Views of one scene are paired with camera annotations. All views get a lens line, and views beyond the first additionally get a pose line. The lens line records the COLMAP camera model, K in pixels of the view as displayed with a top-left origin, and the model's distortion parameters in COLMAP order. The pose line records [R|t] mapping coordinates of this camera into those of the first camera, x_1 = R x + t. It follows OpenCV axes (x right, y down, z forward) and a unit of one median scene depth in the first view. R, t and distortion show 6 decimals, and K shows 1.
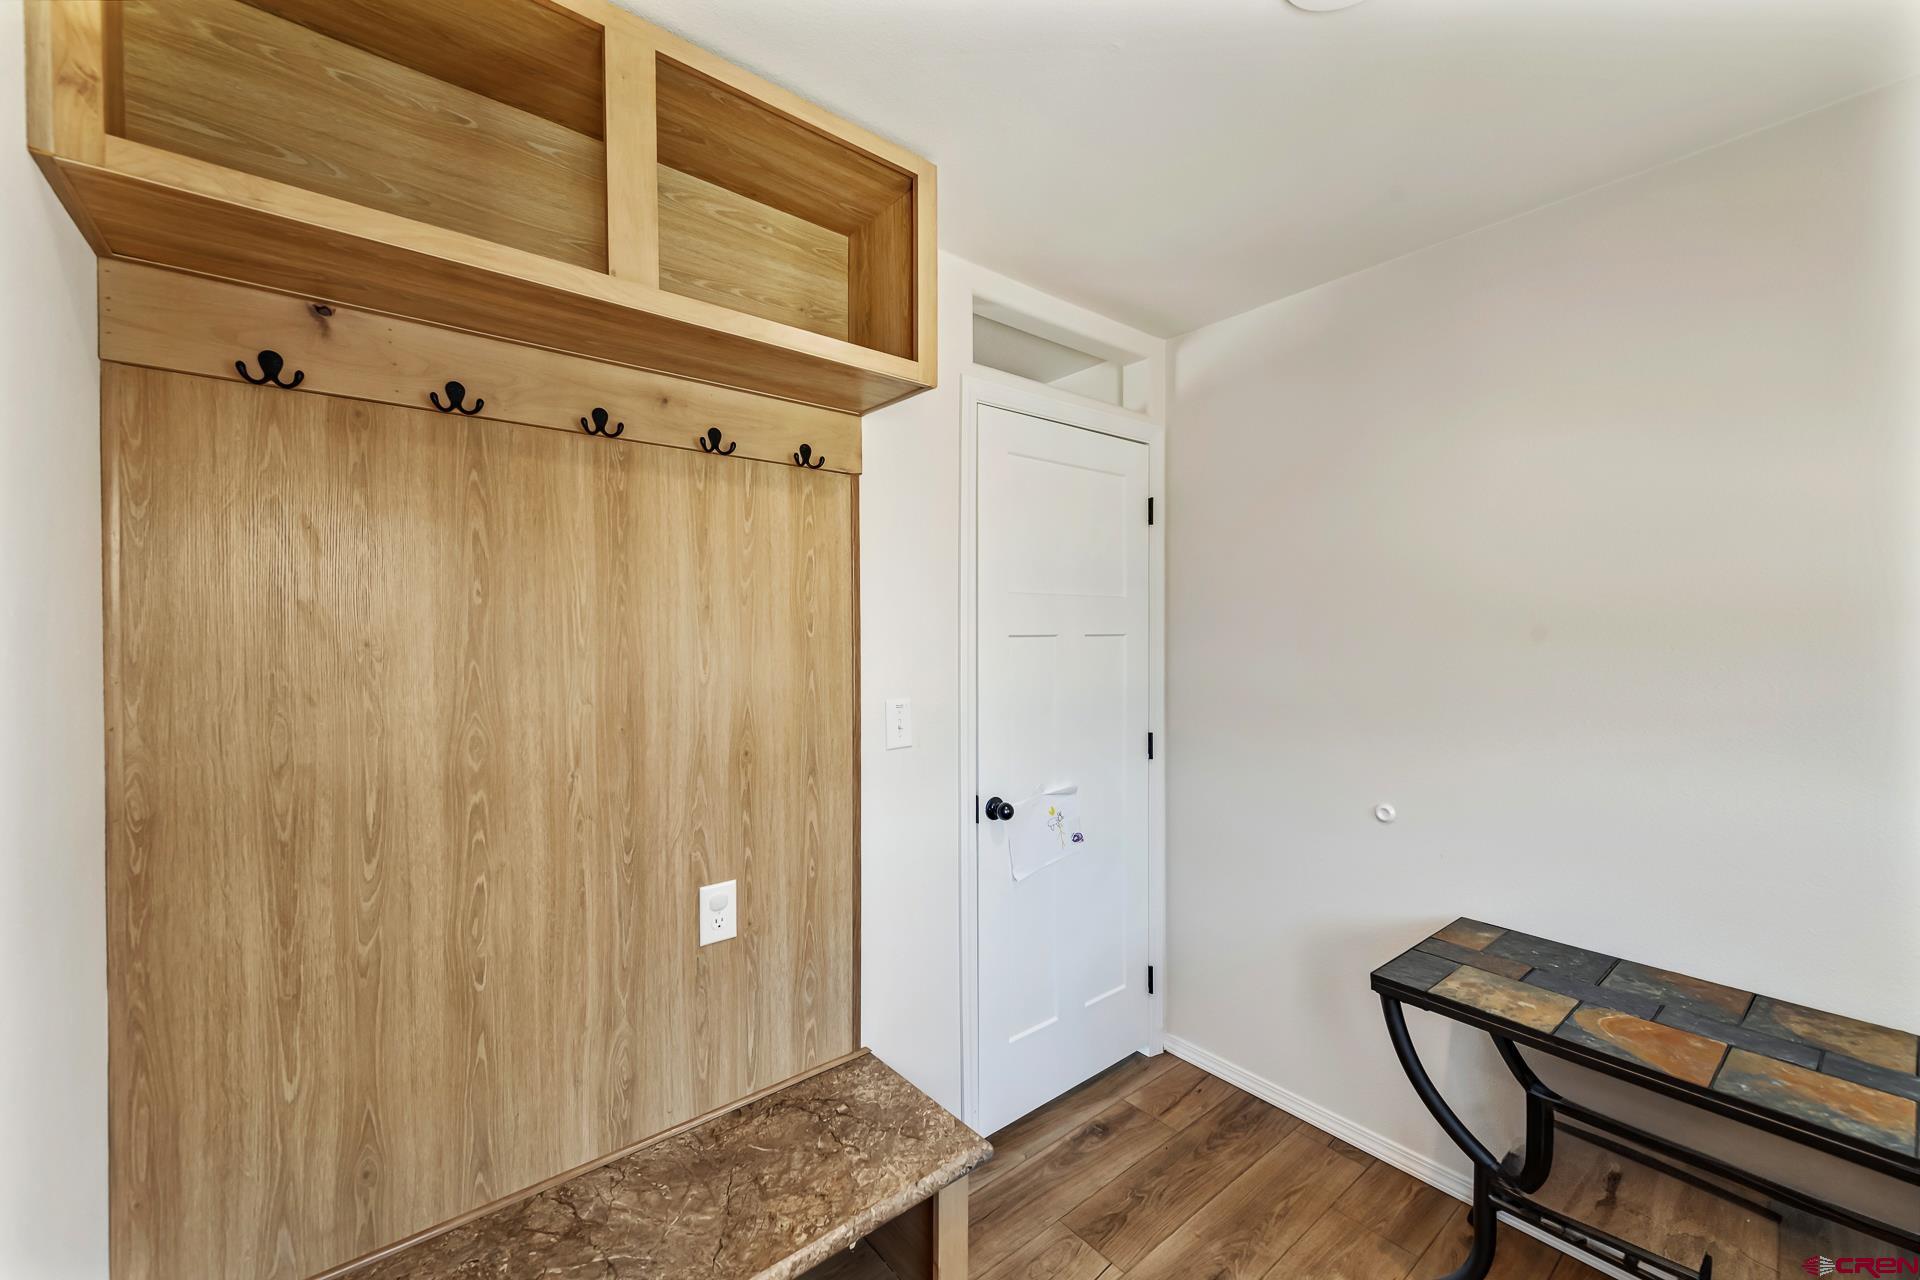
lens RADIAL K [[761.3, 0, 979.0], [0, 761.3, 642.1], [0, 0, 1]] dist [0.002281, -0.000390]
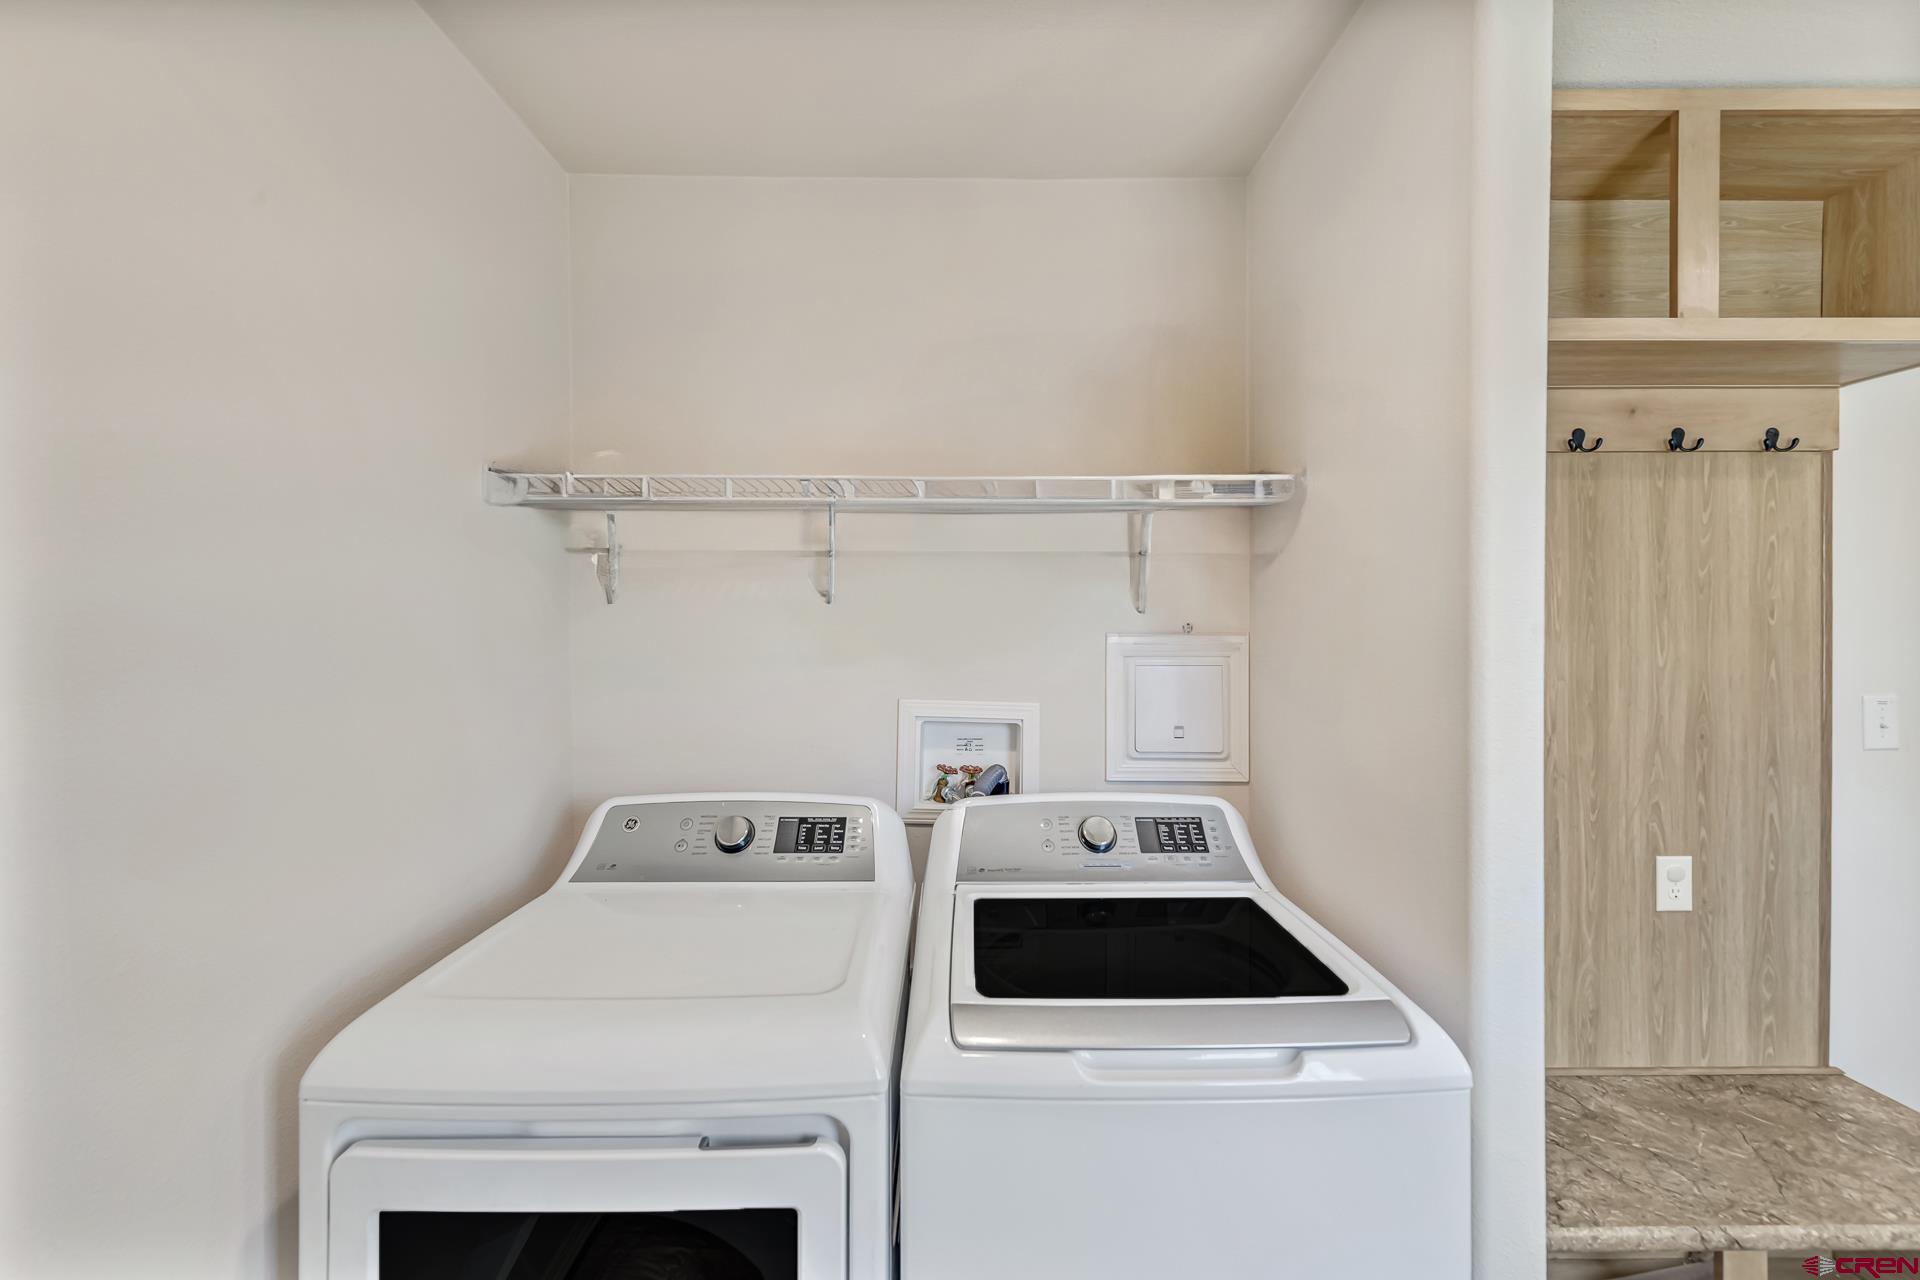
lens RADIAL K [[763.3, 0, 953.0], [0, 763.3, 631.5], [0, 0, 1]] dist [-0.001016, -0.000355]
pose [[0.758177, 0.006999, -0.652011, -0.412156], [-0.008812, 0.999961, 0.000487, 0.011989], [0.651989, 0.005377, 0.758209, -0.460999]]
